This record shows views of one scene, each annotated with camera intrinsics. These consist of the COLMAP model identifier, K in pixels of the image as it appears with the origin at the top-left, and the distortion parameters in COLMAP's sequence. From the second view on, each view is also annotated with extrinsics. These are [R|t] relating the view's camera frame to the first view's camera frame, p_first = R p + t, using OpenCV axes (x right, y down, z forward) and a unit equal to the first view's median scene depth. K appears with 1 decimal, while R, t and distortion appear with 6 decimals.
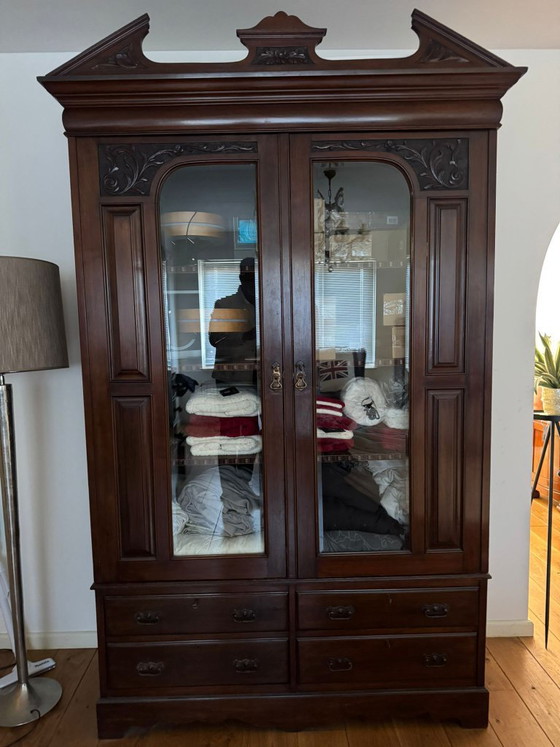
lens RADIAL K [[501.1, 0, 280.0], [0, 501.1, 373.5], [0, 0, 1]] dist [0.046855, -0.059732]
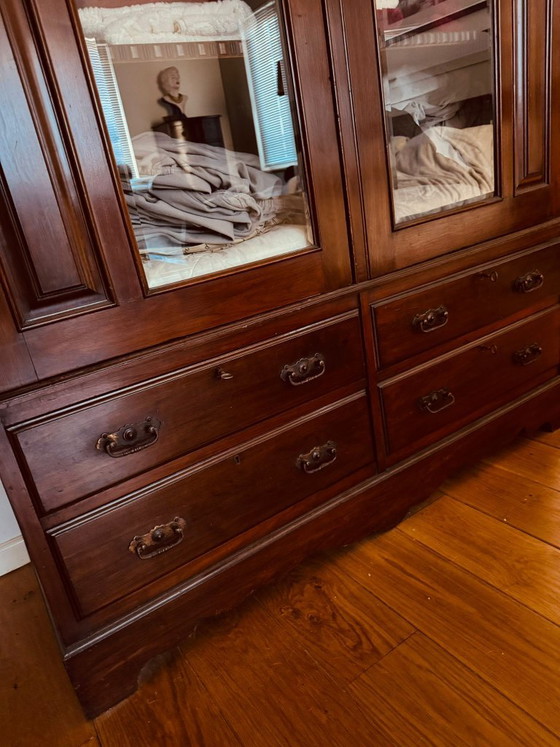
lens RADIAL K [[531.9, 0, 279.1], [0, 531.9, 375.4], [0, 0, 1]] dist [0.052863, -0.069383]
pose [[0.839171, -0.298228, 0.454809, -0.348034], [0.196504, 0.946018, 0.257753, 0.336137], [-0.507127, -0.126927, 0.852474, 0.538106]]
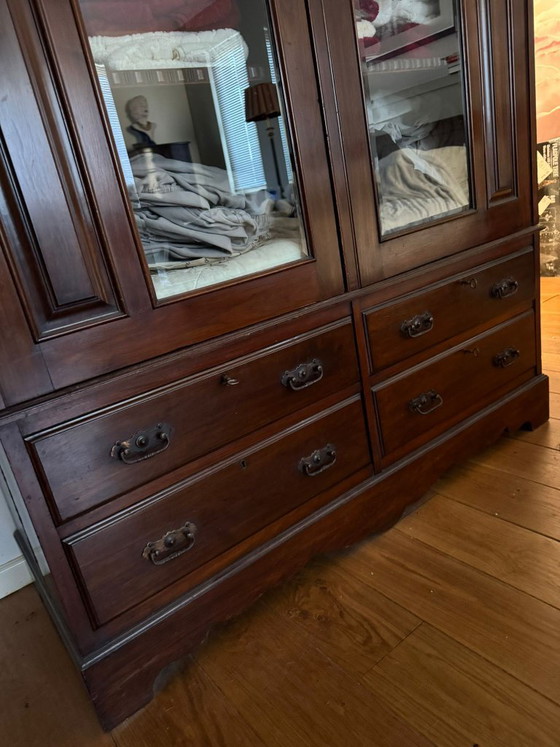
lens RADIAL K [[532.2, 0, 280.4], [0, 532.2, 376.9], [0, 0, 1]] dist [0.064616, -0.088431]
pose [[0.800895, -0.311146, 0.511620, -0.389082], [0.219958, 0.947538, 0.231928, 0.340693], [-0.556943, -0.073215, 0.827317, 0.533182]]
